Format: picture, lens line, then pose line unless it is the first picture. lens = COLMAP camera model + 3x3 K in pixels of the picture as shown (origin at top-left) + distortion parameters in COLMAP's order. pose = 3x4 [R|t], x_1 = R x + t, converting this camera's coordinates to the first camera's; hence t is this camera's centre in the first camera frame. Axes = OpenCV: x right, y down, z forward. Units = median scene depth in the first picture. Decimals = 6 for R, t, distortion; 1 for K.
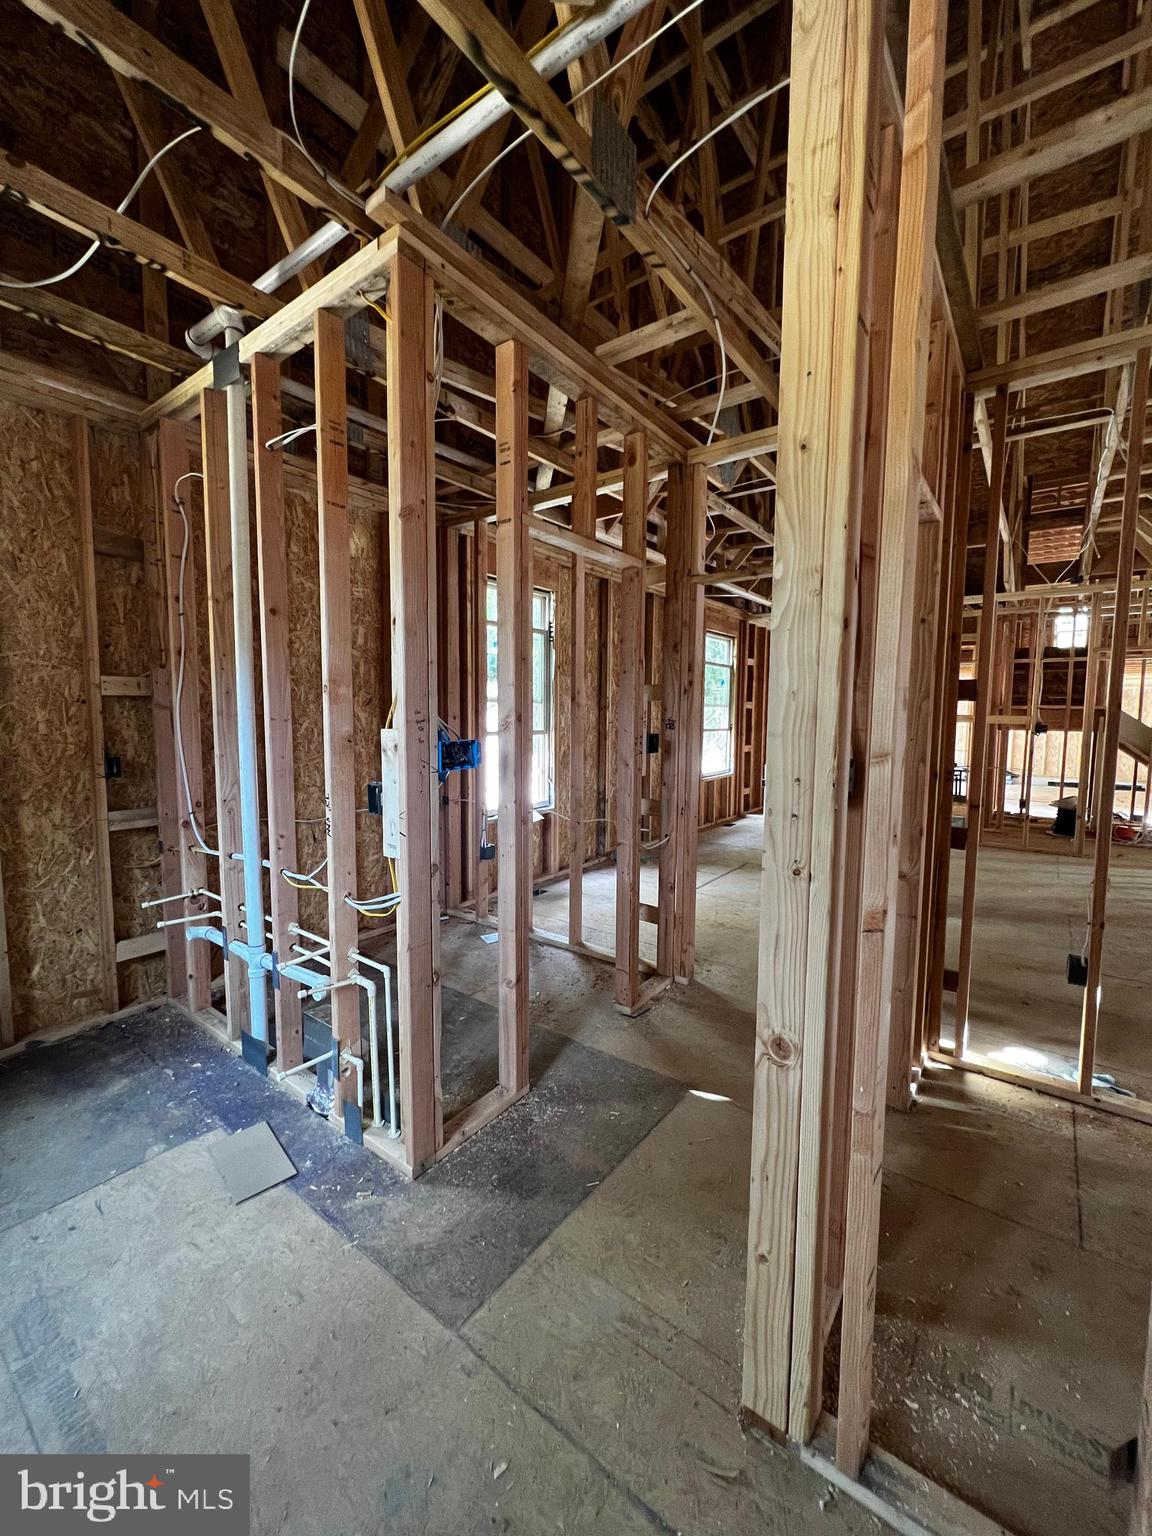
lens RADIAL K [[622.7, 0, 576.5], [0, 622.7, 763.8], [0, 0, 1]] dist [-0.000821, -0.000289]
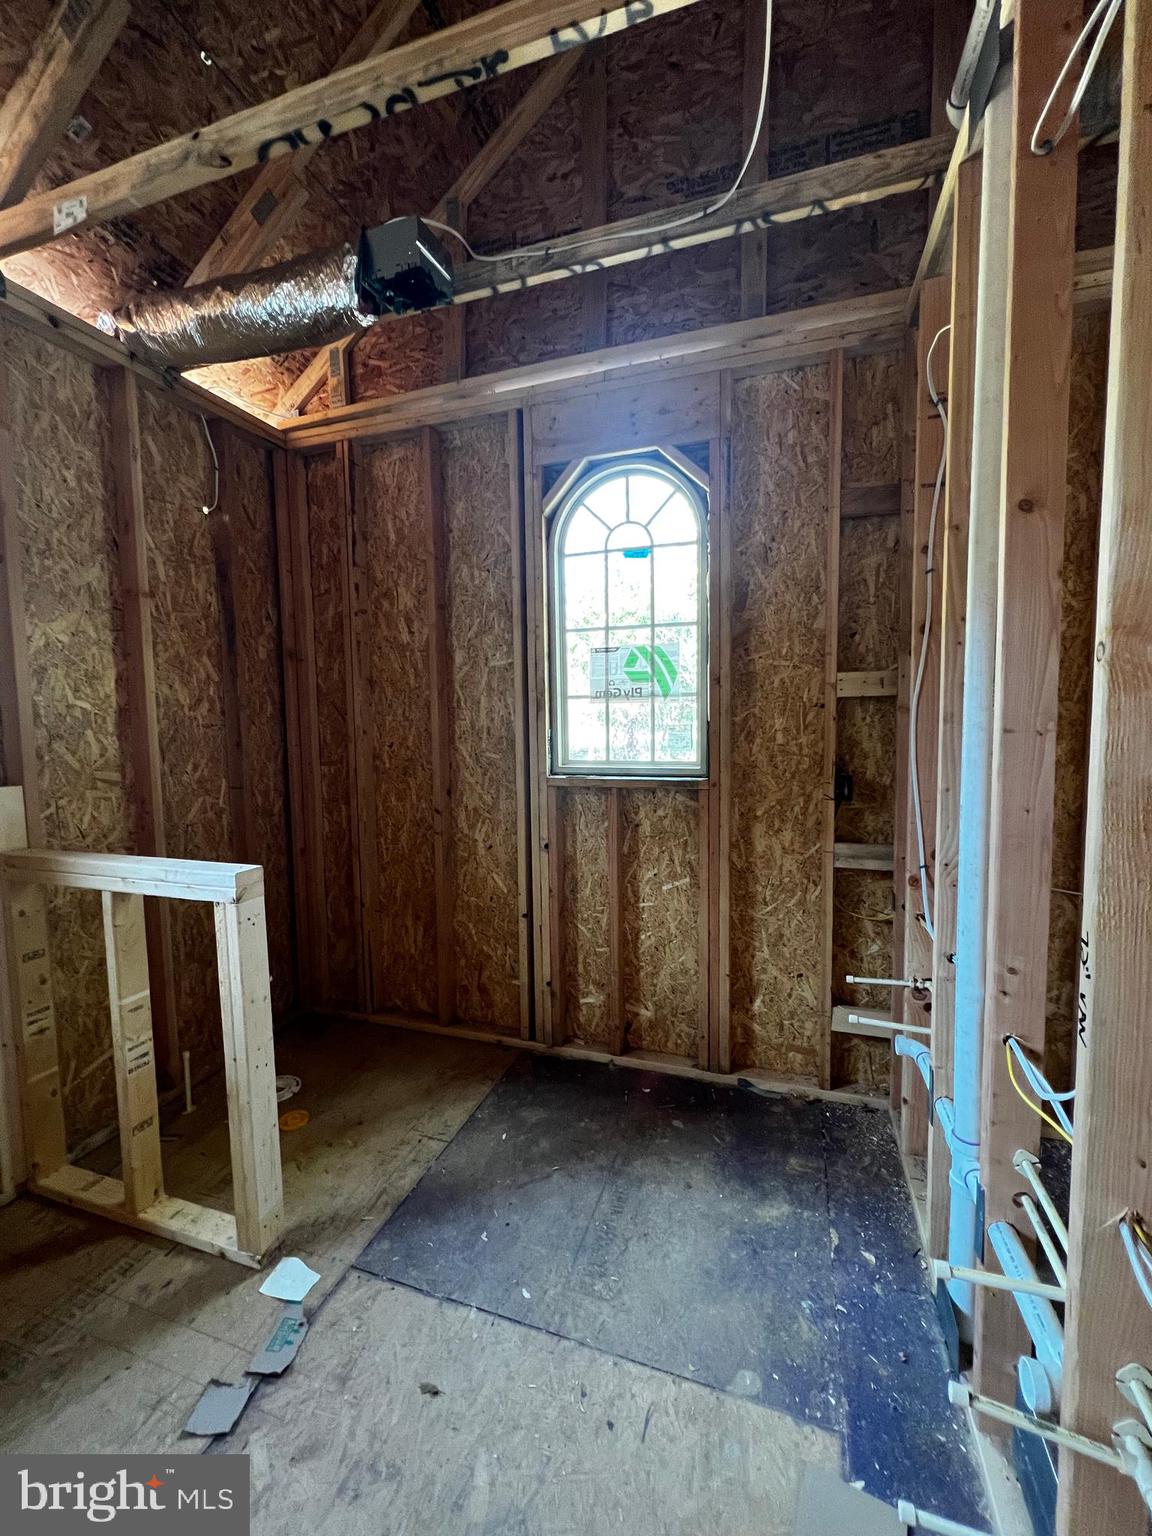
lens RADIAL K [[622.7, 0, 576.5], [0, 622.7, 763.8], [0, 0, 1]] dist [-0.000821, -0.000289]
pose [[0.317923, 0.058832, -0.946290, -0.109417], [-0.061625, 0.997245, 0.041296, -0.037694], [0.946112, 0.045186, 0.320672, 0.434864]]
